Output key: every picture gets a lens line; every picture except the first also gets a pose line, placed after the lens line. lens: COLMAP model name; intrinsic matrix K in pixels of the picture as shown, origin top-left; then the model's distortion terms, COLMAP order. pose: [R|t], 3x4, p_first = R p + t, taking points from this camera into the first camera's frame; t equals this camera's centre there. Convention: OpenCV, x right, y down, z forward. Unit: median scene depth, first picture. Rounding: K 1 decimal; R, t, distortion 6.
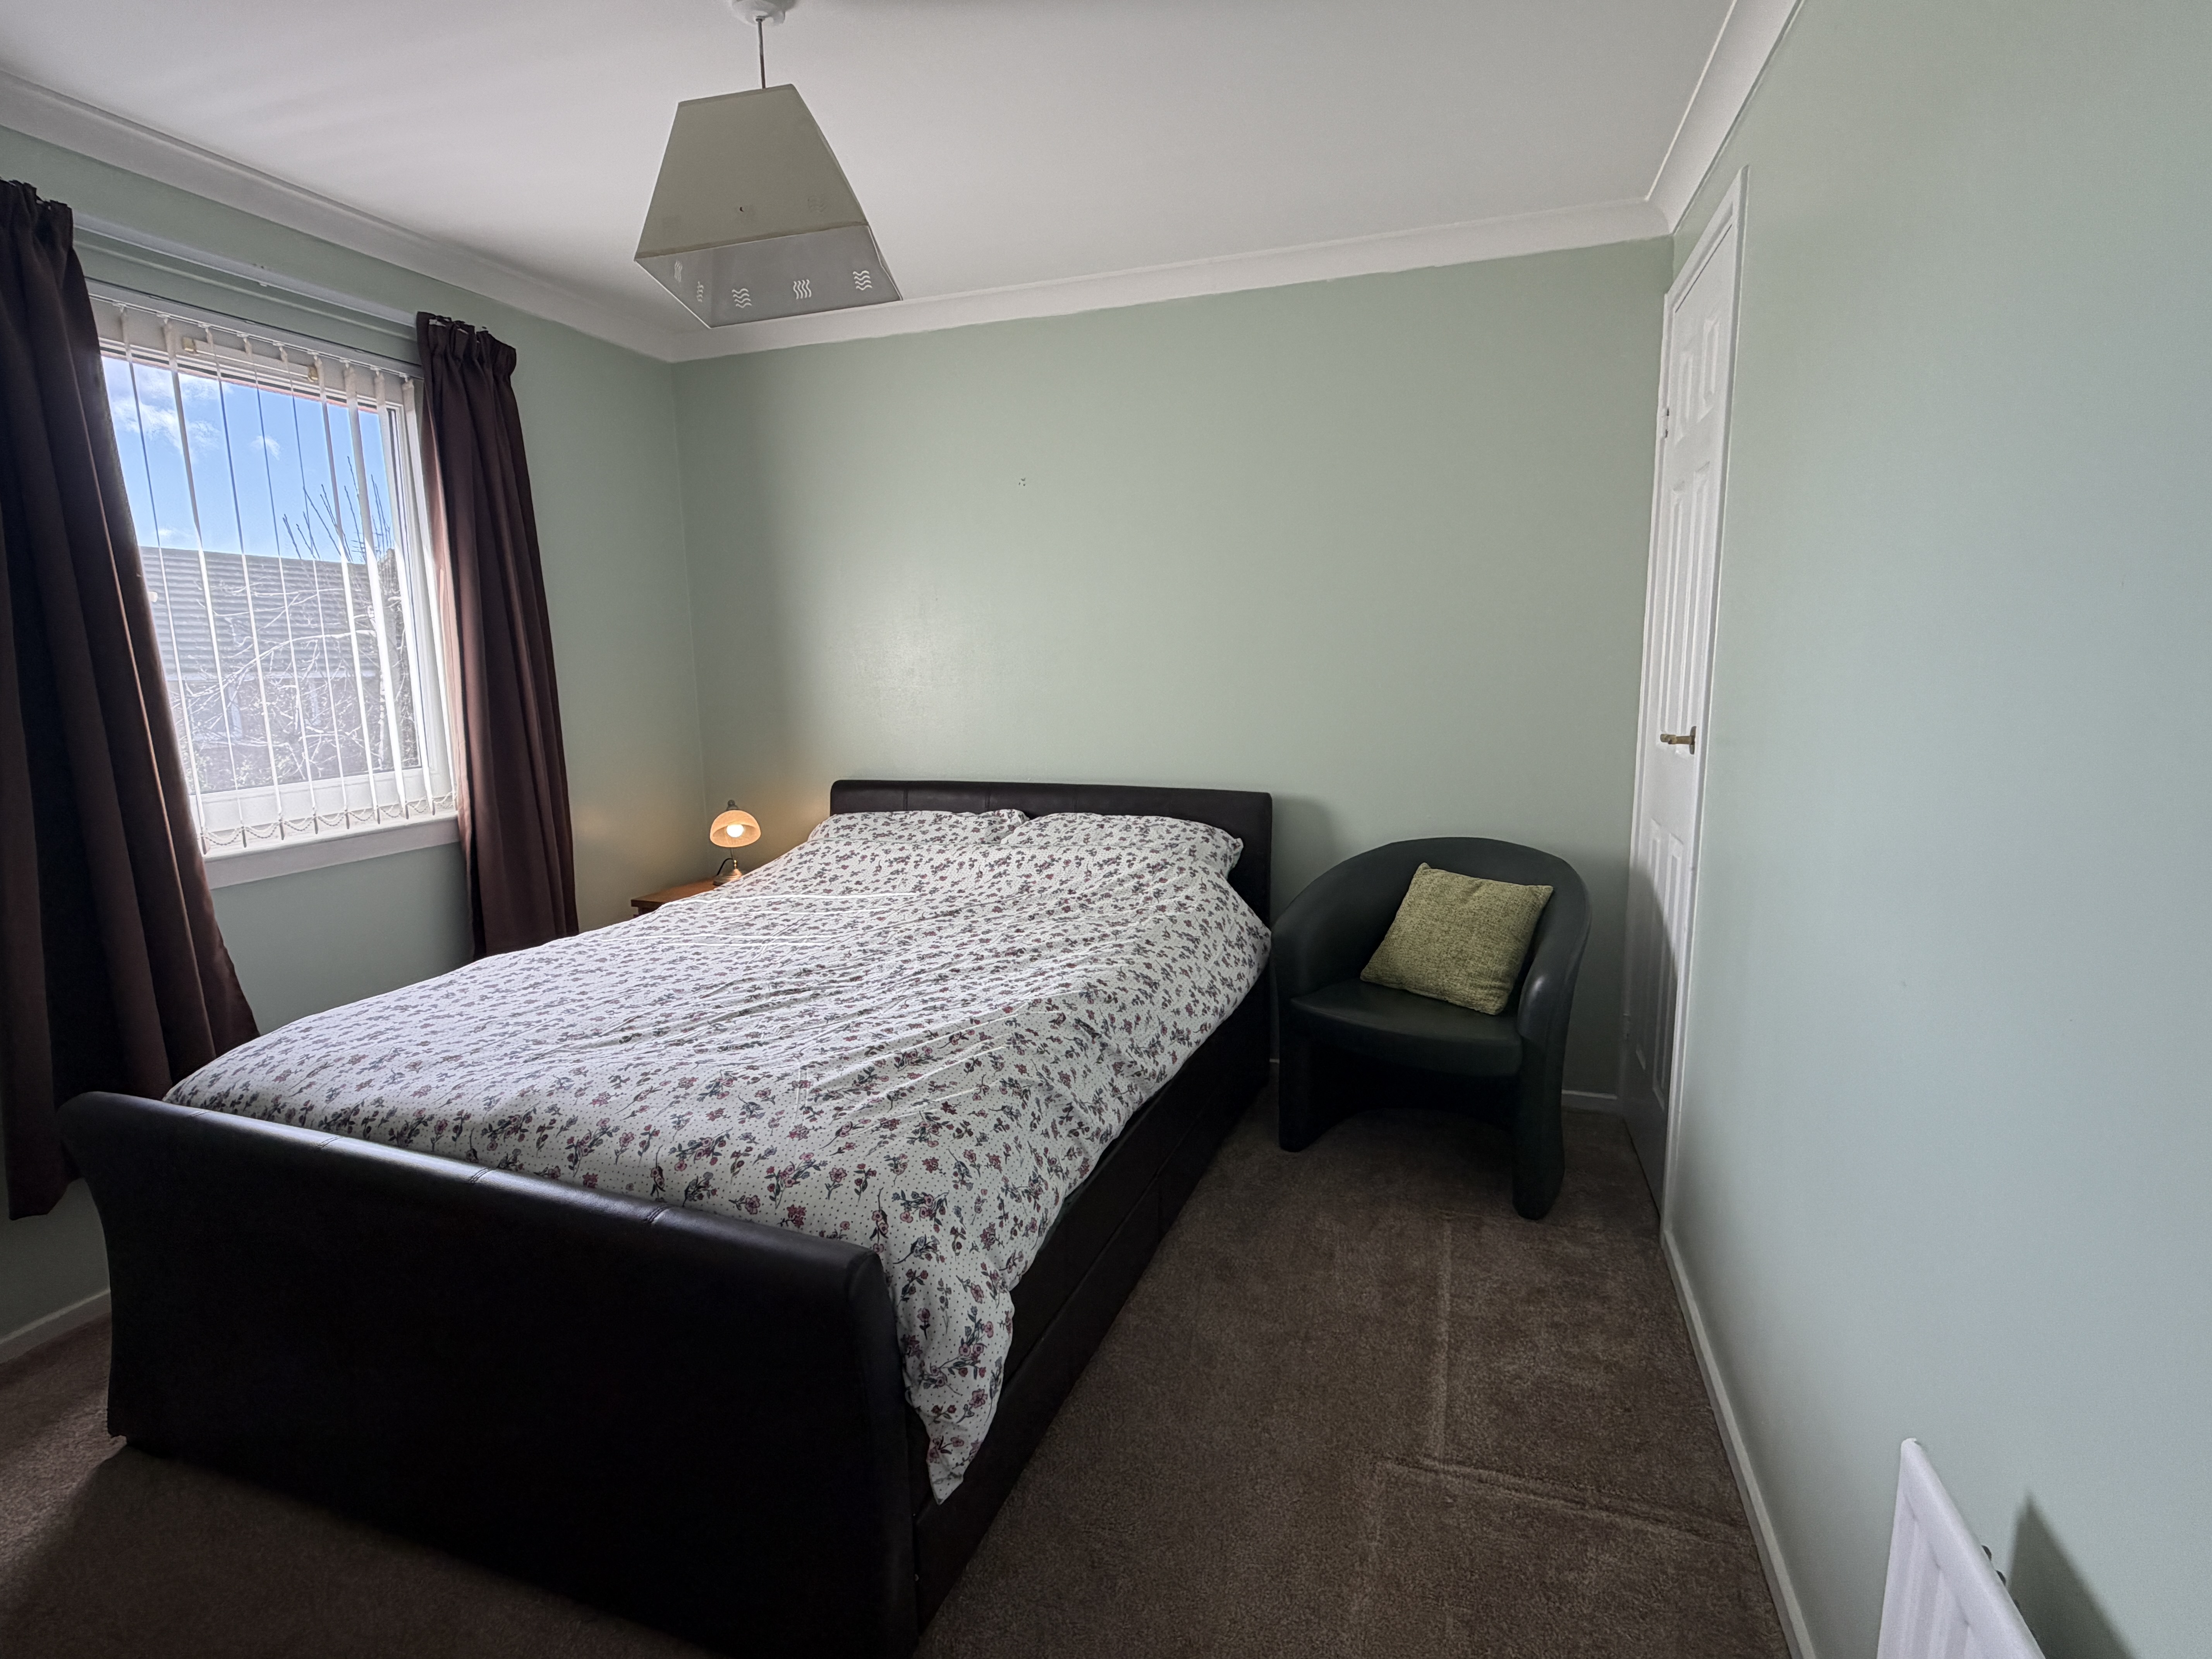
lens RADIAL K [[1030.3, 0, 1106.3], [0, 1030.3, 826.2], [0, 0, 1]] dist [0.000836, -0.000020]
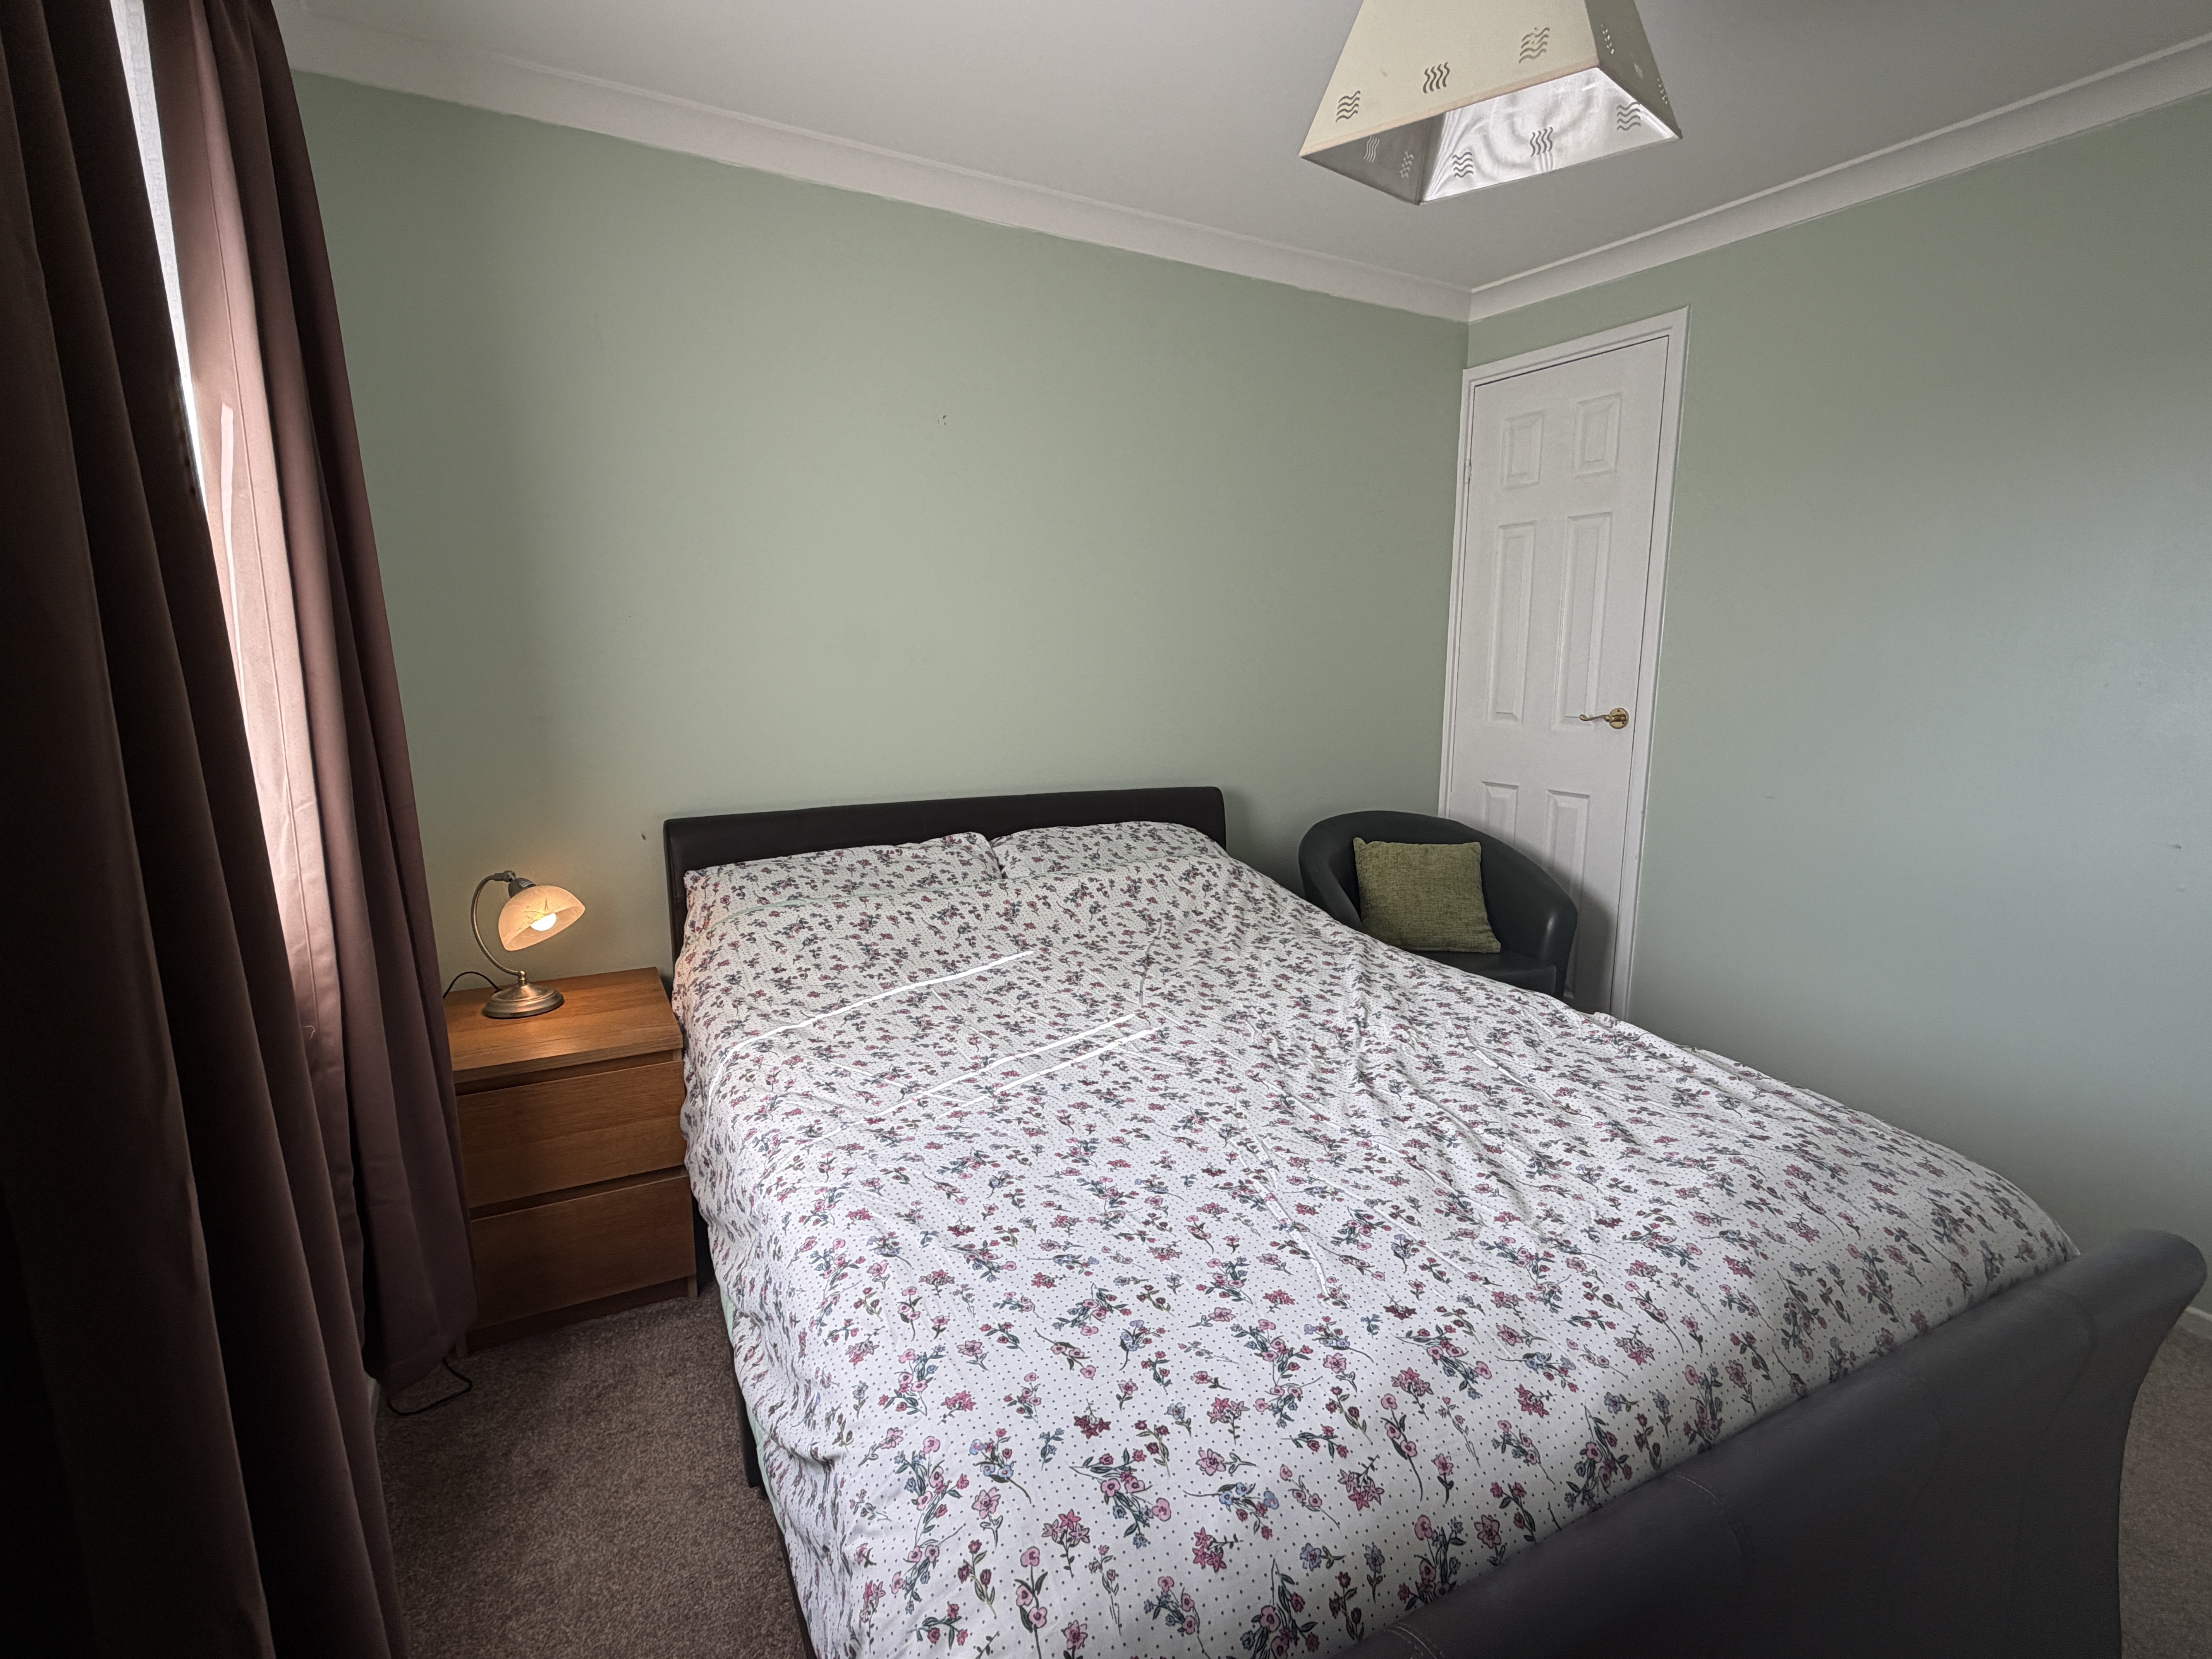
lens RADIAL K [[1030.3, 0, 1106.3], [0, 1030.3, 826.2], [0, 0, 1]] dist [0.000836, -0.000020]
pose [[0.688087, -0.103236, 0.718246, -0.869501], [0.097995, 0.993980, 0.048988, -0.073373], [-0.718980, 0.036677, 0.694062, 0.538923]]
